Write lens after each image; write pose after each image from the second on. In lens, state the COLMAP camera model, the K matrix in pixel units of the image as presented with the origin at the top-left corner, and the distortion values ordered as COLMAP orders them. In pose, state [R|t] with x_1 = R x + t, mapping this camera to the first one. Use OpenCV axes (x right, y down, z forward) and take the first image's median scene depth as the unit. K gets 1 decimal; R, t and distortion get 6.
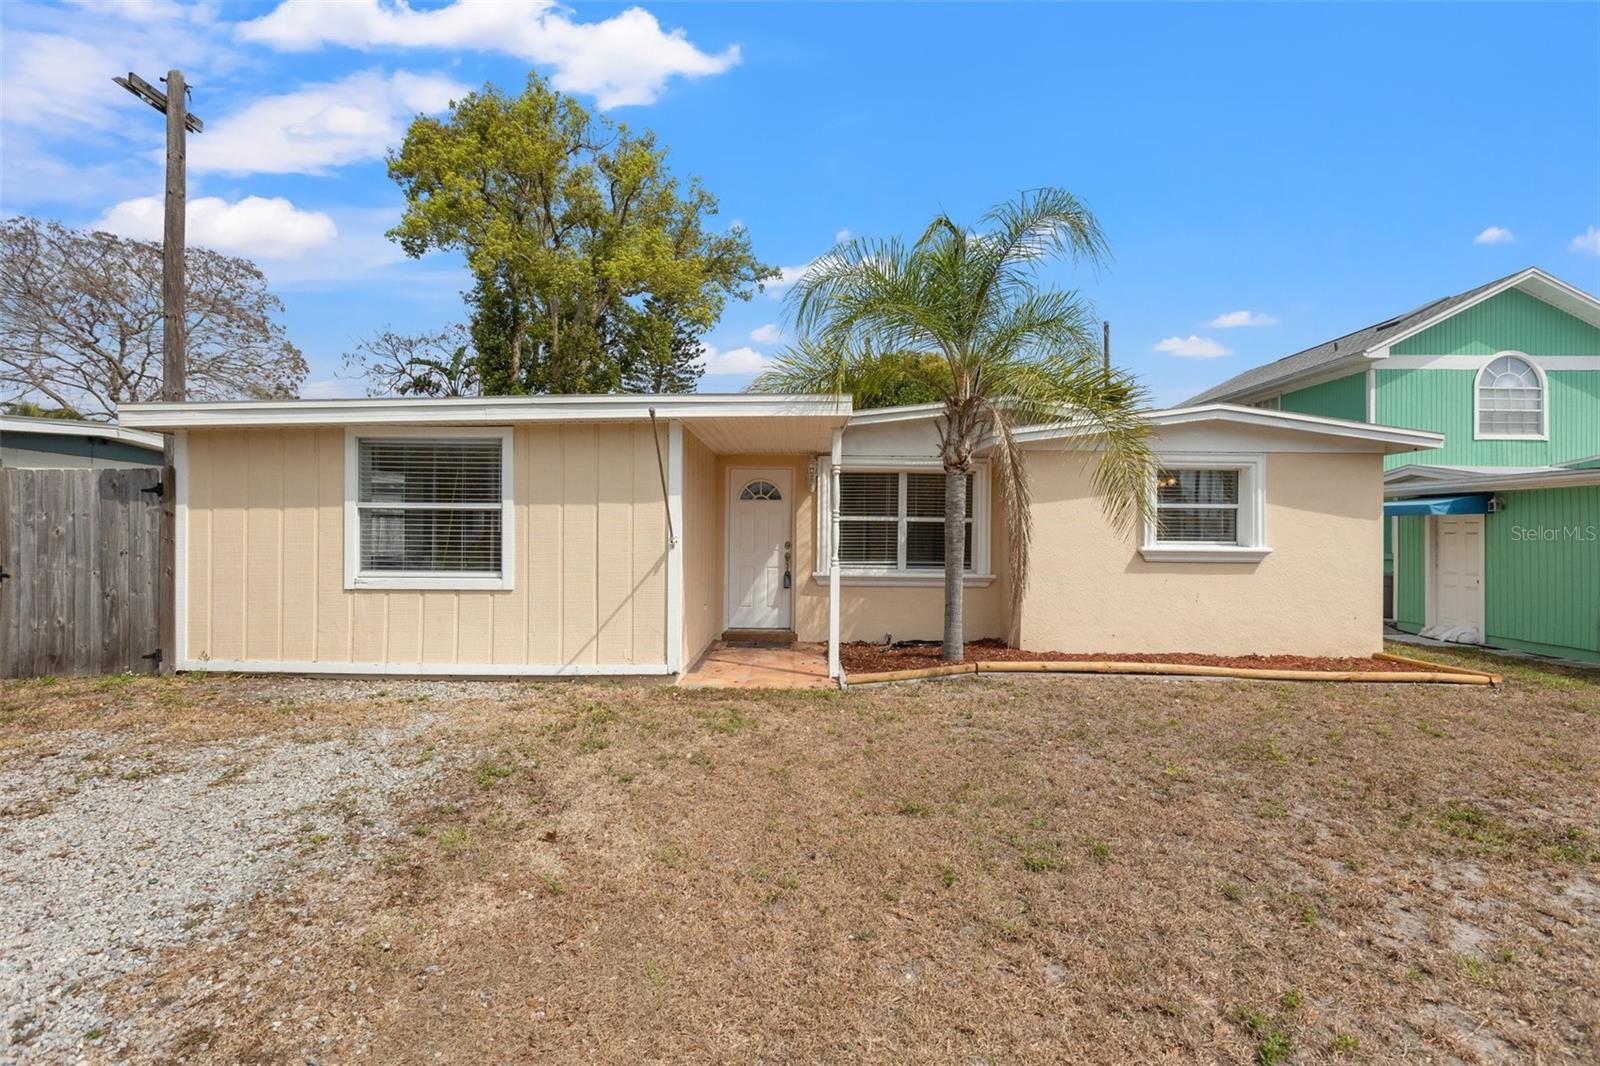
lens RADIAL K [[718.8, 0, 801.5], [0, 718.8, 529.2], [0, 0, 1]] dist [0.003596, -0.001002]
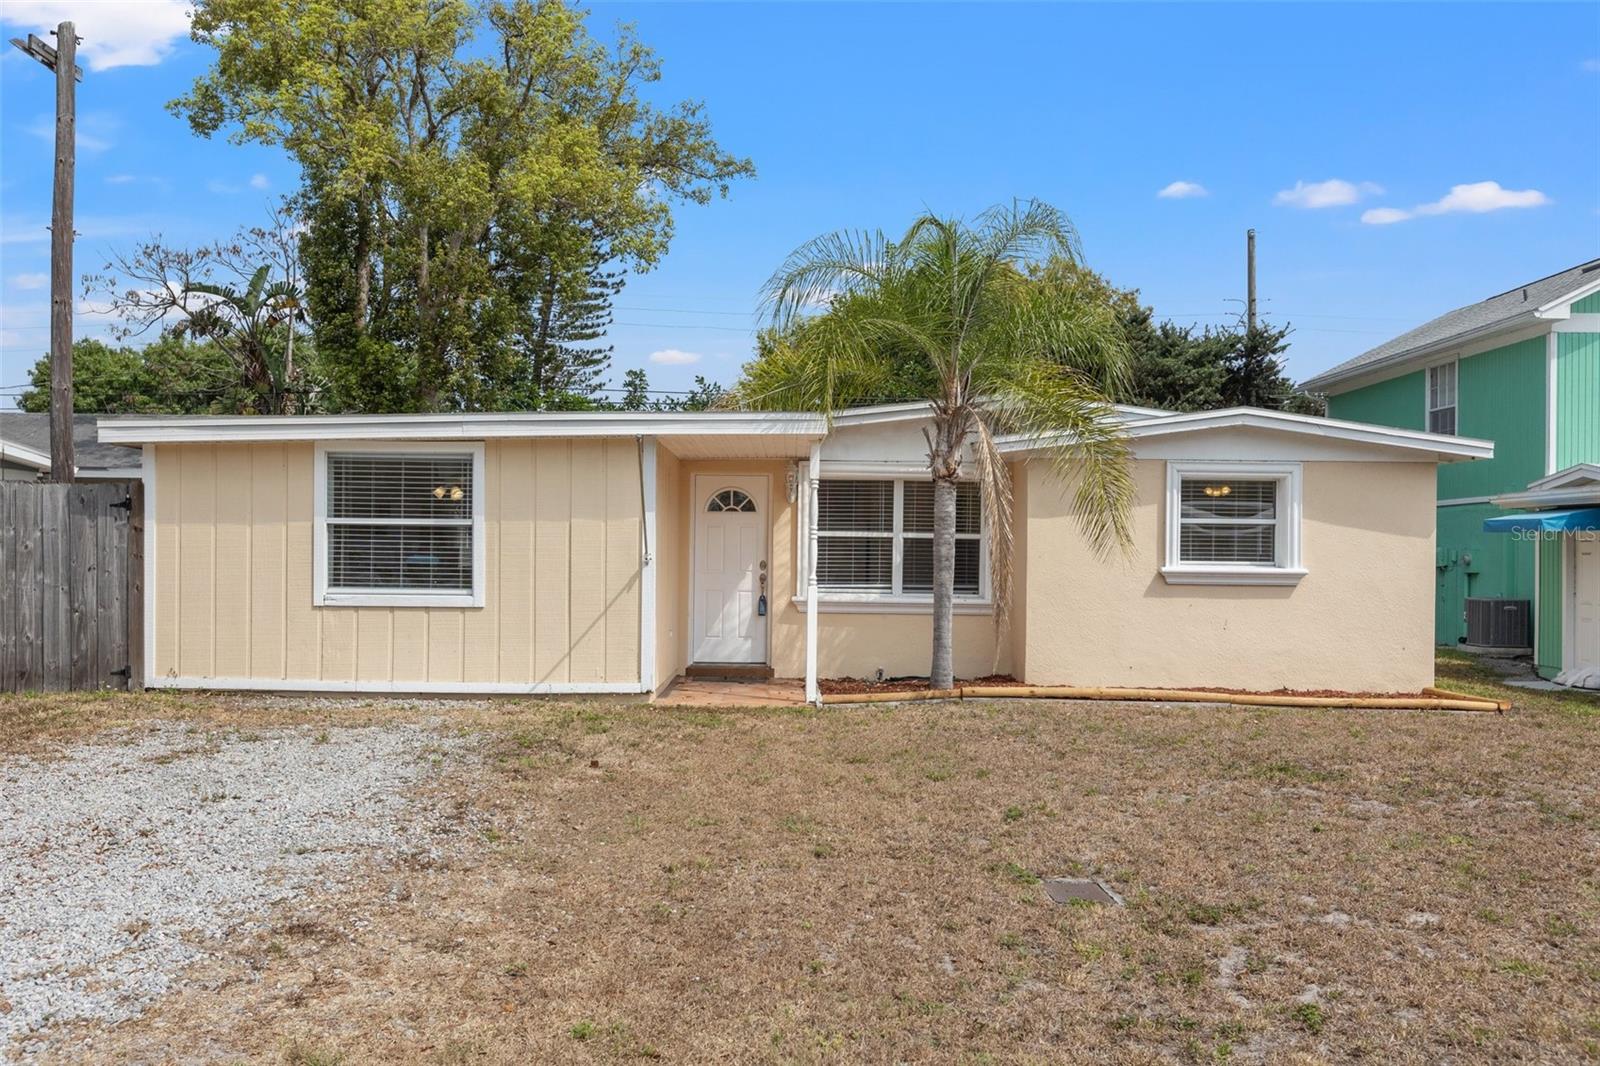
lens RADIAL K [[1339.5, 0, 796.3], [0, 1339.5, 542.1], [0, 0, 1]] dist [0.006014, -0.001973]
pose [[0.999976, 0.002799, 0.006394, 0.011404], [-0.002779, 0.999991, -0.003080, -0.000179], [-0.006402, 0.003062, 0.999975, -0.648093]]
